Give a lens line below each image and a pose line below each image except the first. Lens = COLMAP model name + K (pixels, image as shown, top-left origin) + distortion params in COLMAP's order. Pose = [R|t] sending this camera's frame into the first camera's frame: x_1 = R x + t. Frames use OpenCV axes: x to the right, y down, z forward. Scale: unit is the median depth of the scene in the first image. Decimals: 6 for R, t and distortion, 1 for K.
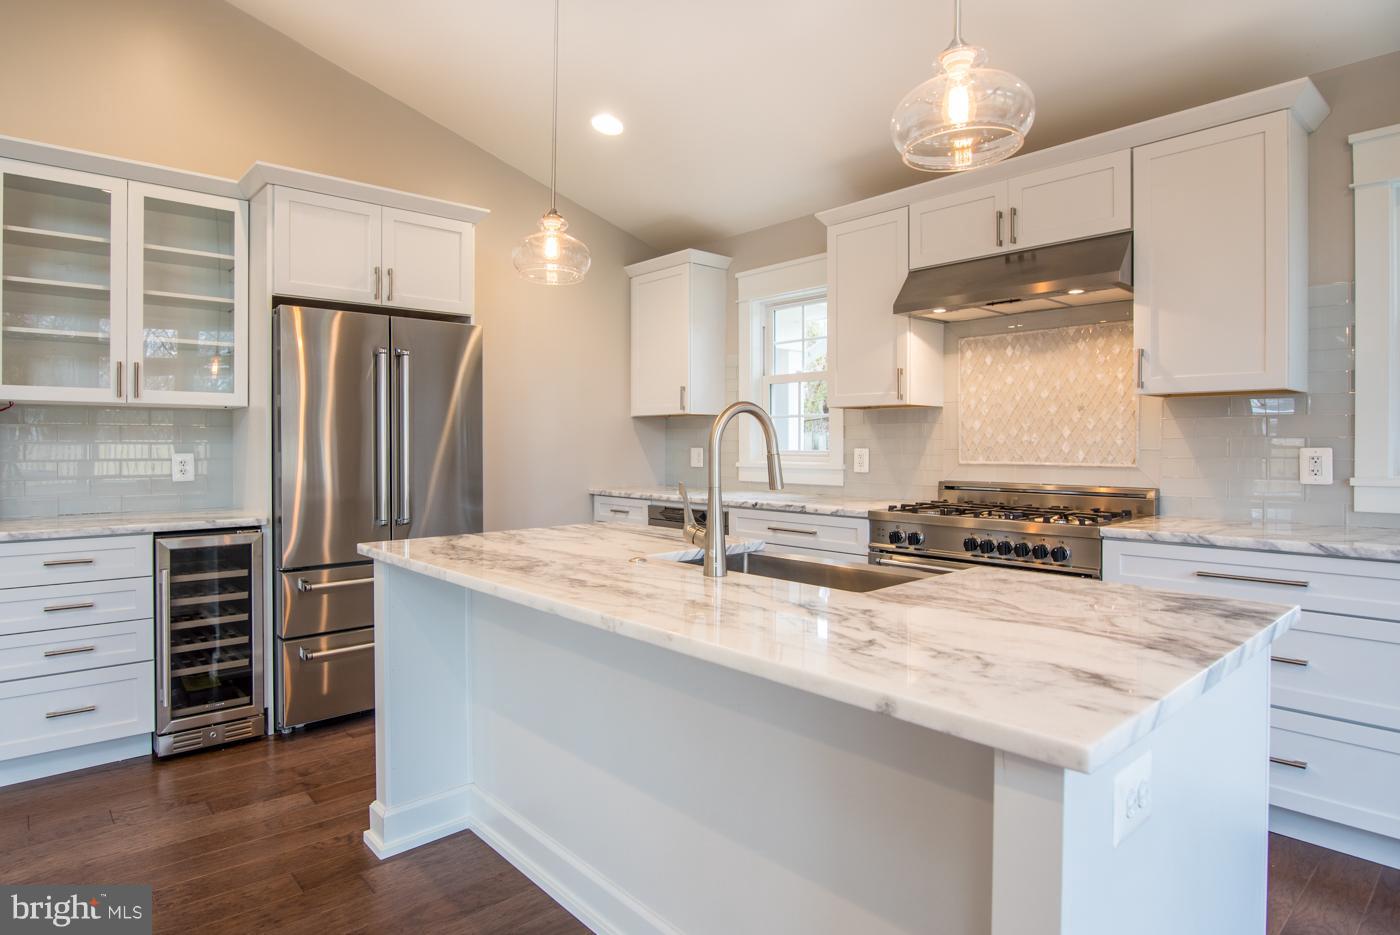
lens RADIAL K [[747.9, 0, 689.4], [0, 747.9, 456.8], [0, 0, 1]] dist [-0.015745, -0.001221]
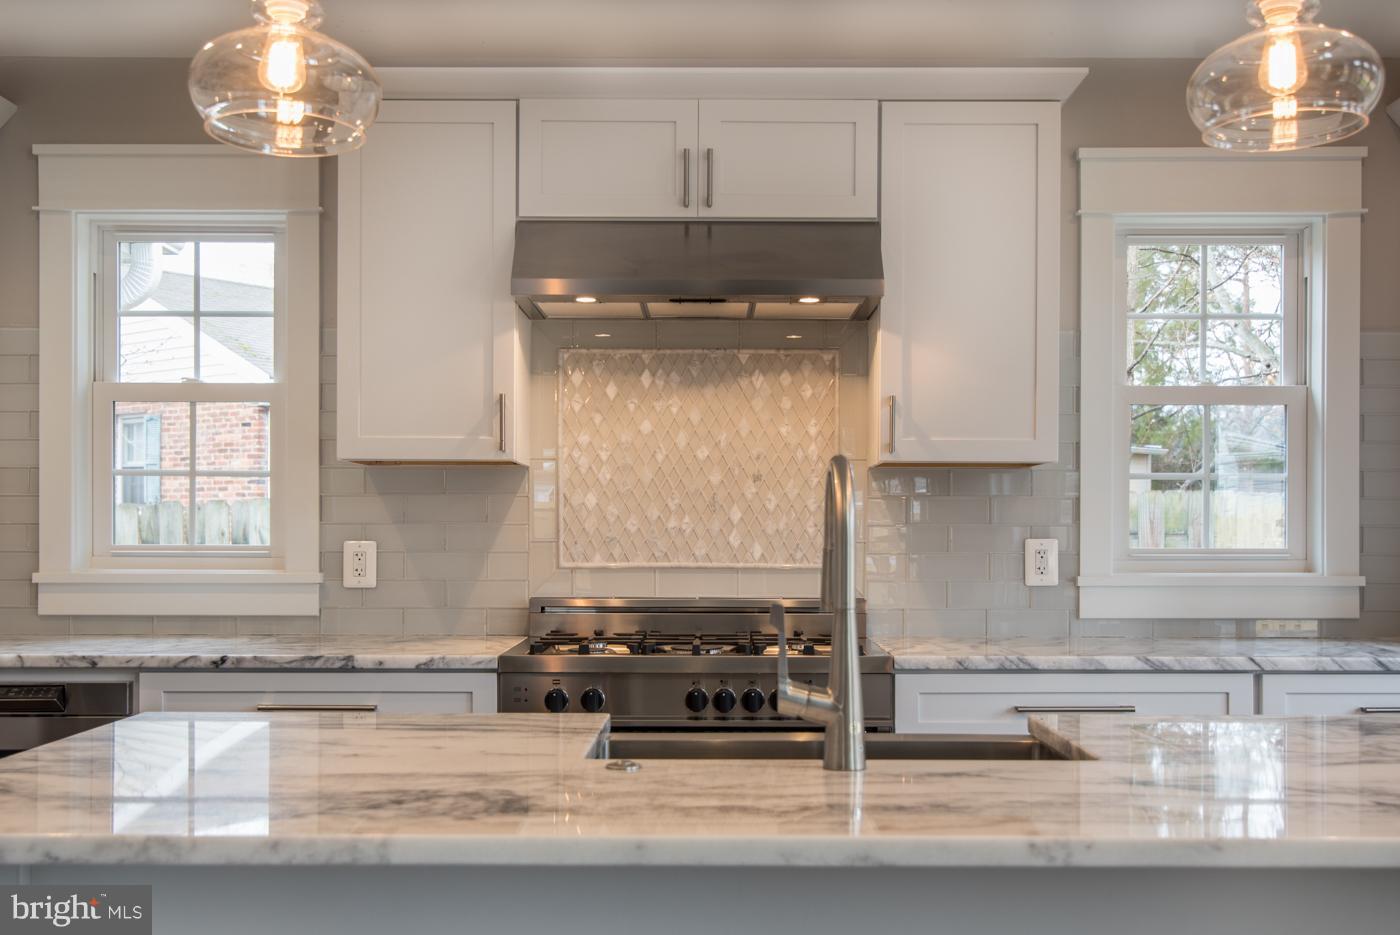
lens RADIAL K [[1451.5, 0, 697.0], [0, 1451.5, 522.2], [0, 0, 1]] dist [0.020427, 0.000000]
pose [[0.677689, 0.010396, 0.735275, -0.428882], [0.010105, 0.999674, -0.023449, 0.002002], [-0.735279, 0.023321, 0.677363, 0.188864]]
